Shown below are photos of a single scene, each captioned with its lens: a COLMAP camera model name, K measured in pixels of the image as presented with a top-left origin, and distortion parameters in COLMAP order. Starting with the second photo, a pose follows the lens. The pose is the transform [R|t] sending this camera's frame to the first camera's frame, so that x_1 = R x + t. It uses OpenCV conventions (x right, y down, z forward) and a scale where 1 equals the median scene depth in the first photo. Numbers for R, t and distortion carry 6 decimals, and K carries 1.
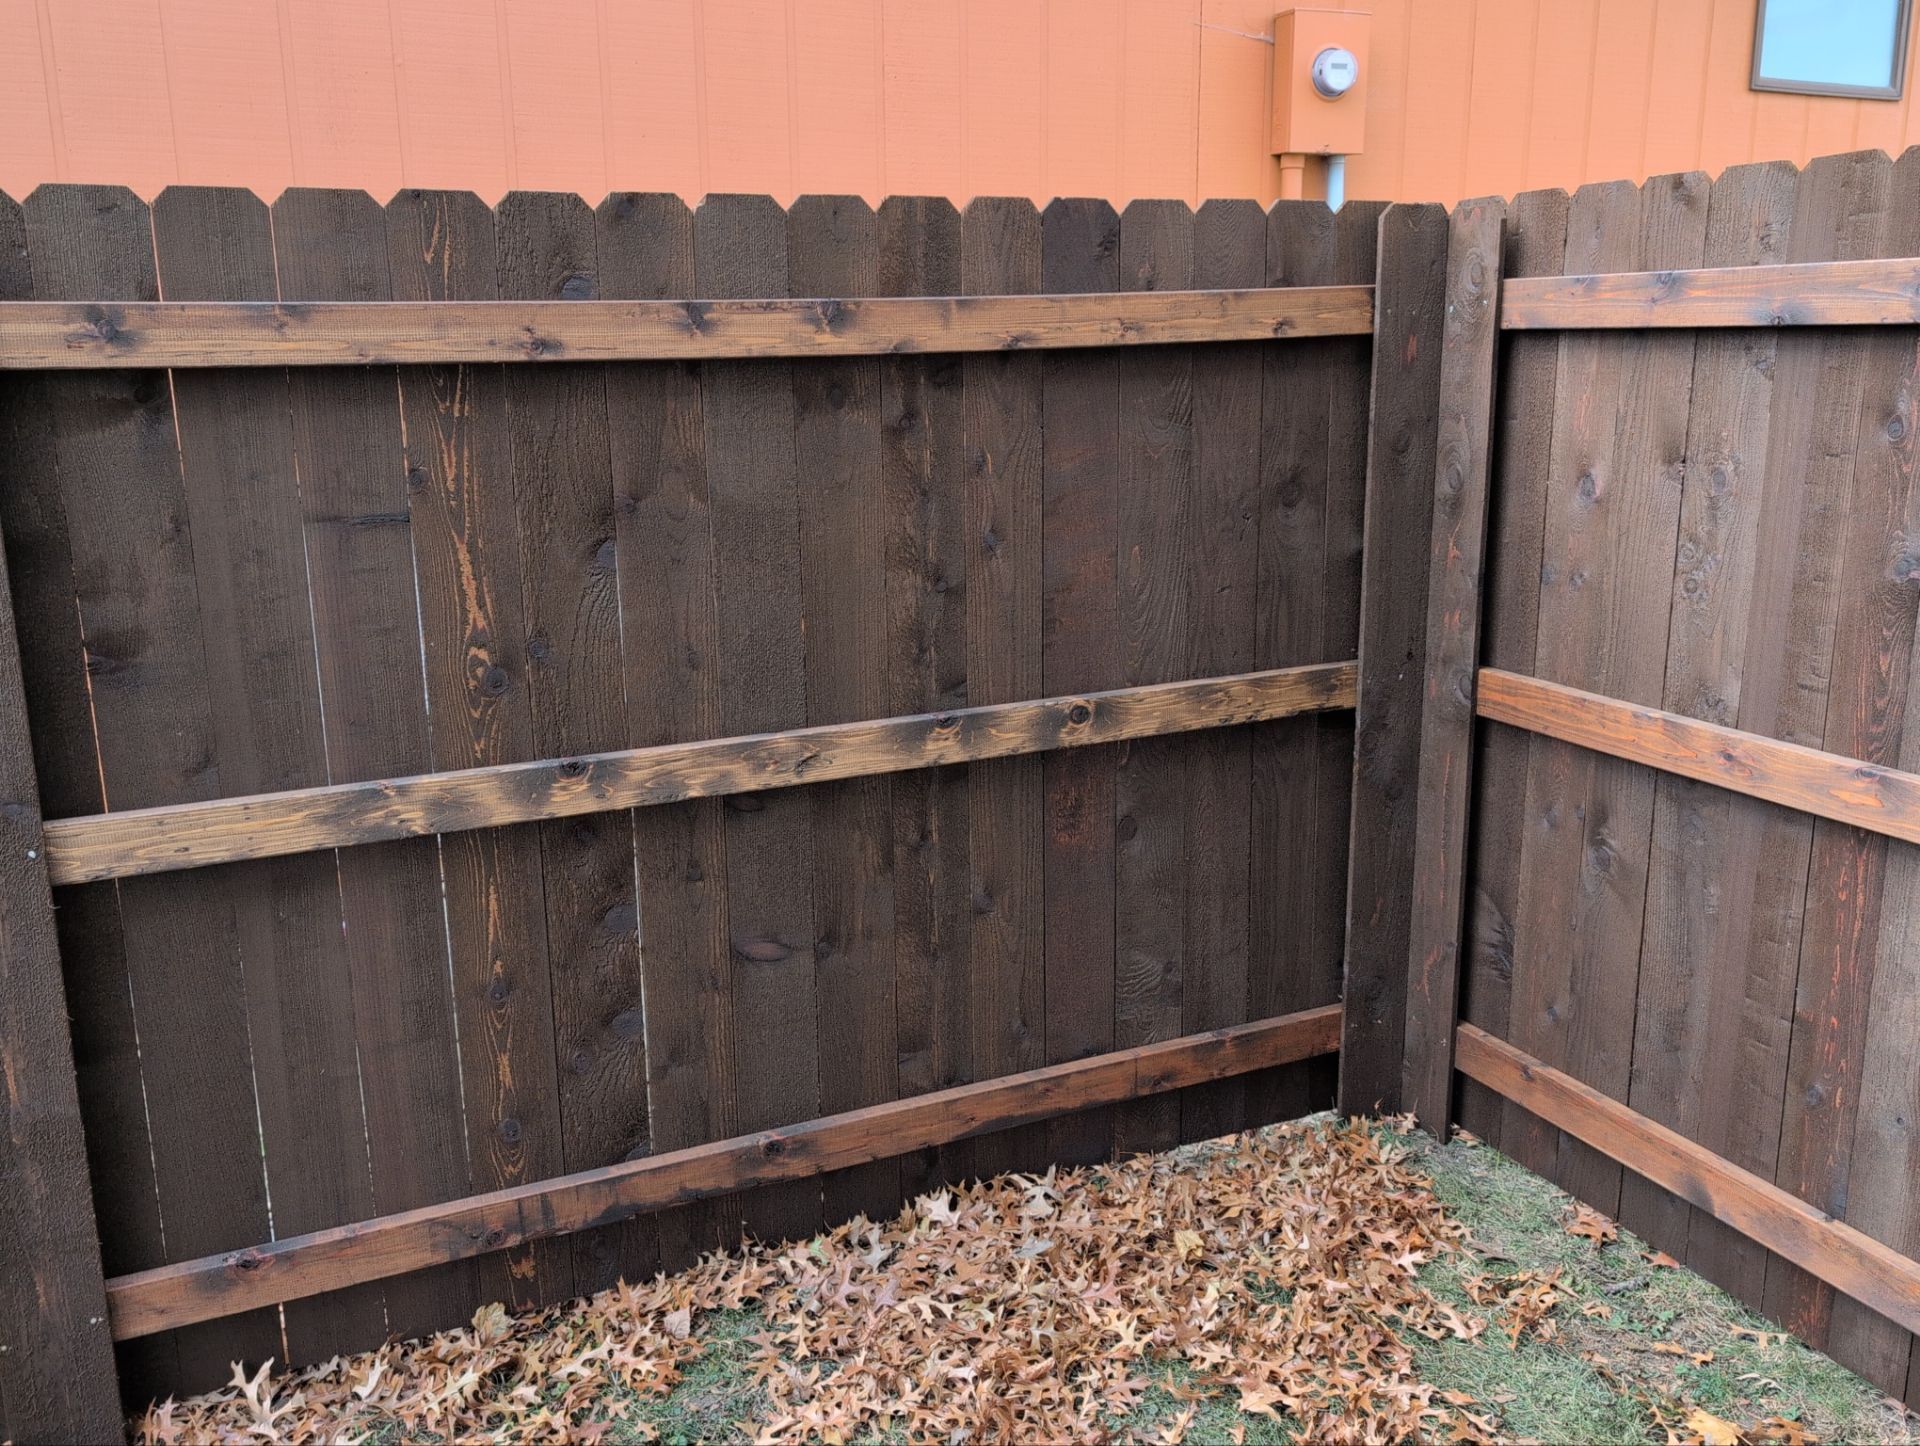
lens RADIAL K [[1585.6, 0, 961.3], [0, 1585.6, 718.4], [0, 0, 1]] dist [0.027638, -0.028476]
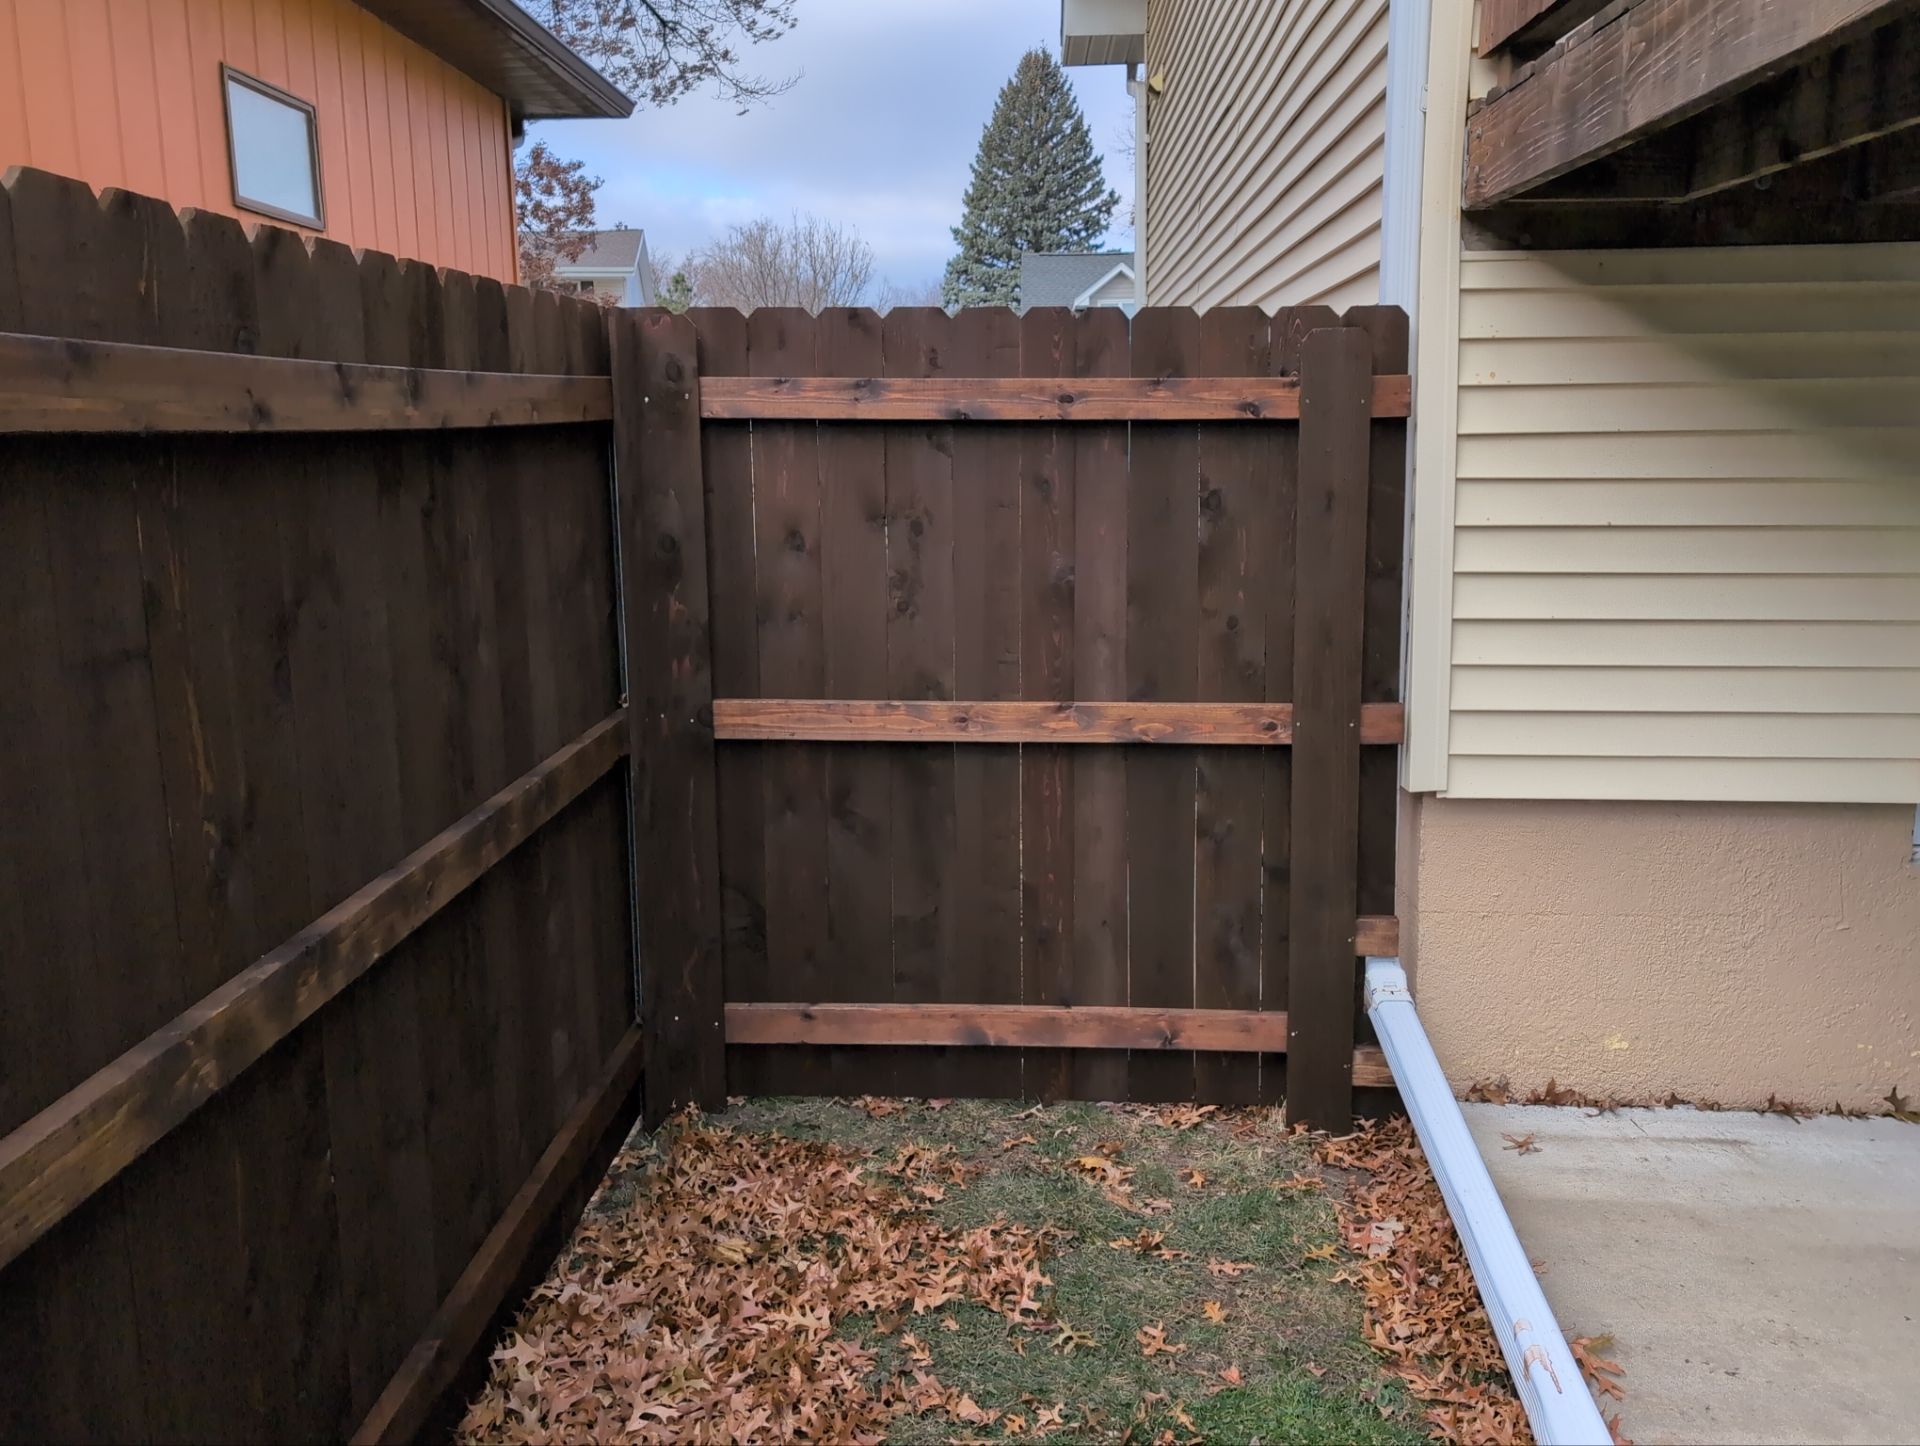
lens RADIAL K [[1585.6, 0, 966.2], [0, 1585.6, 722.5], [0, 0, 1]] dist [0.027638, -0.028476]
pose [[0.450726, -0.149571, 0.880042, -0.679934], [0.202289, 0.977329, 0.062500, -0.054875], [-0.869440, 0.149852, 0.470764, 0.297809]]
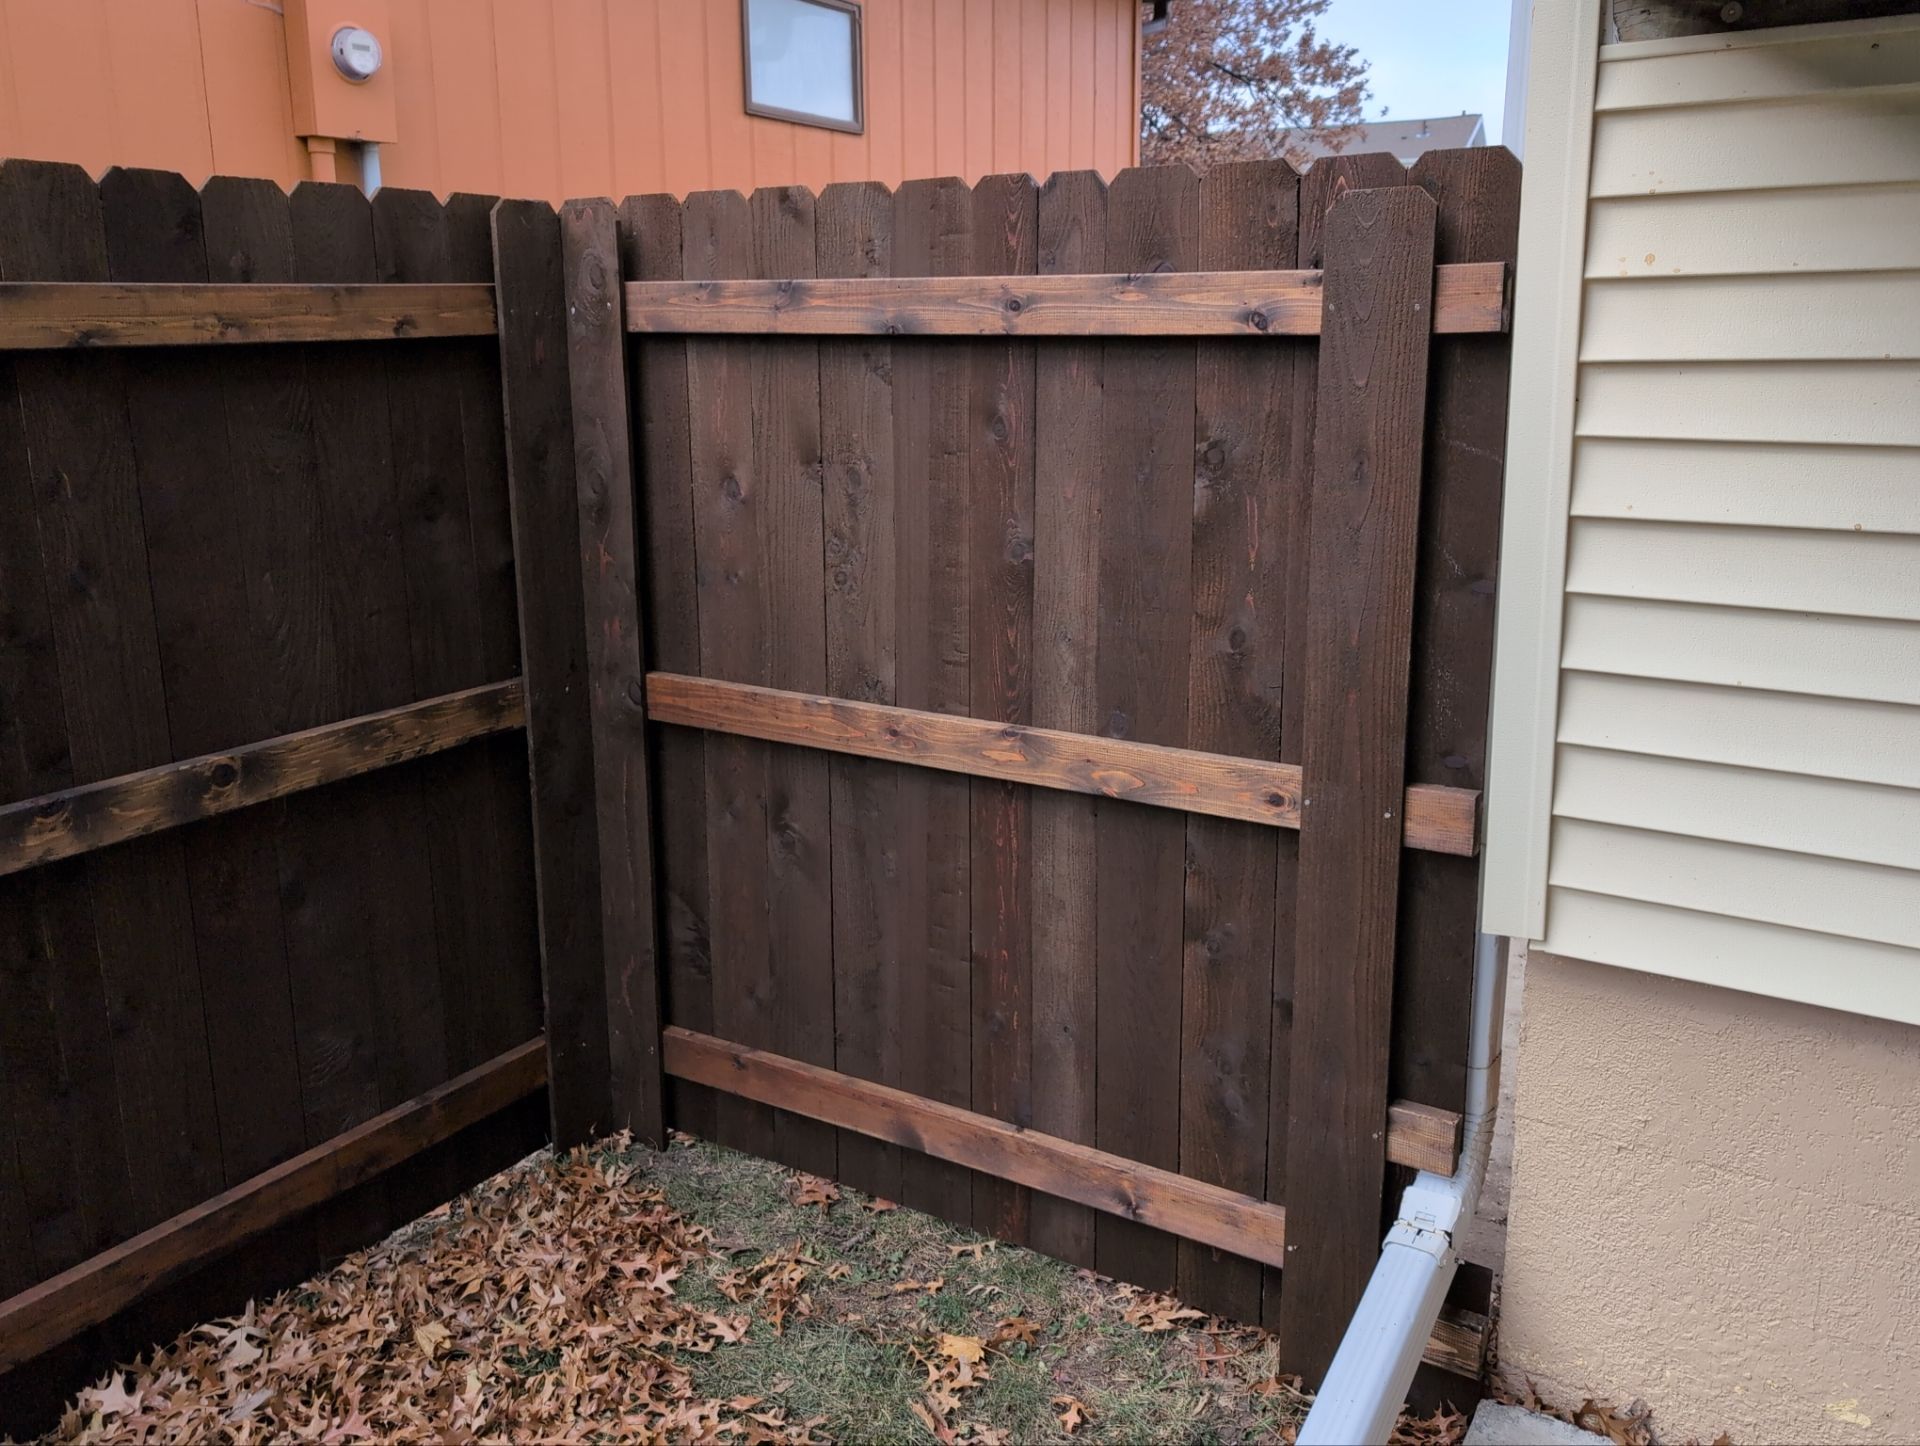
lens RADIAL K [[1585.6, 0, 958.4], [0, 1585.6, 719.3], [0, 0, 1]] dist [0.027638, -0.028476]
pose [[0.832565, -0.118934, 0.541008, -0.056304], [0.118153, 0.992331, 0.036326, -0.016872], [-0.541179, 0.033678, 0.840233, 0.063465]]
